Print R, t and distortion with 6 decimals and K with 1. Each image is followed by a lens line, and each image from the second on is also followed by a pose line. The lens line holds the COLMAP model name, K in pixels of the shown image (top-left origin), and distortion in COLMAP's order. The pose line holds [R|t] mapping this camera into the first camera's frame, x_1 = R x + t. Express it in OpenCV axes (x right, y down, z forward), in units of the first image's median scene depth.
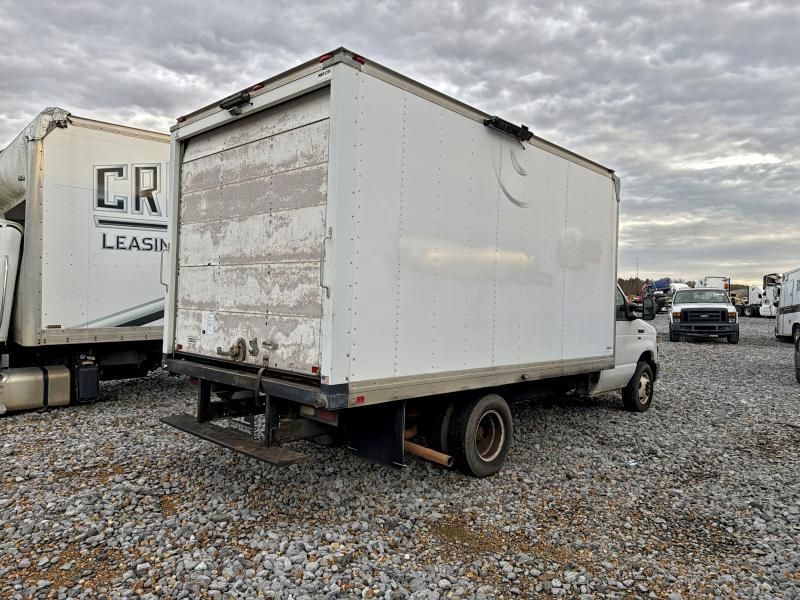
lens RADIAL K [[646.6, 0, 397.5], [0, 646.6, 301.8], [0, 0, 1]] dist [0.006781, -0.002243]
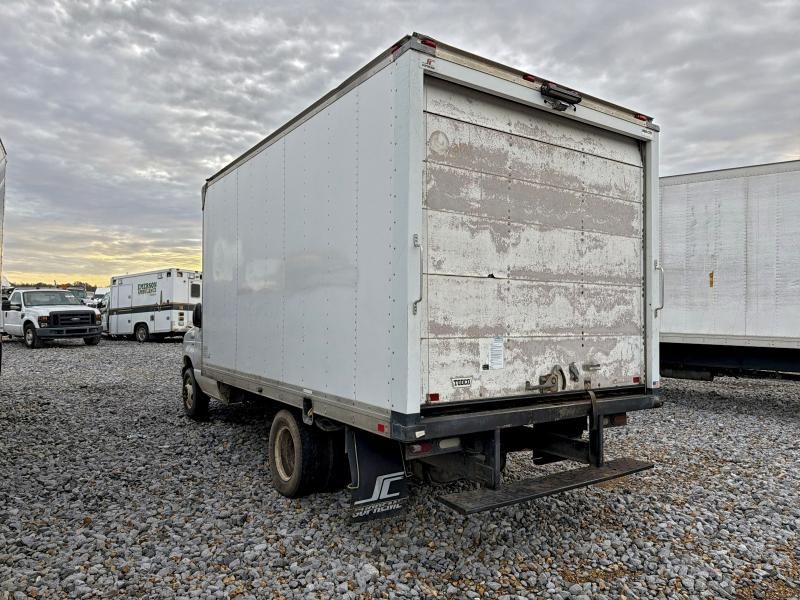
lens RADIAL K [[646.6, 0, 397.5], [0, 646.6, 301.8], [0, 0, 1]] dist [0.006781, -0.002243]
pose [[0.118834, -0.008219, 0.992880, -1.145505], [-0.003721, 0.999955, 0.008723, -0.037243], [-0.992907, -0.004731, 0.118798, 1.112411]]
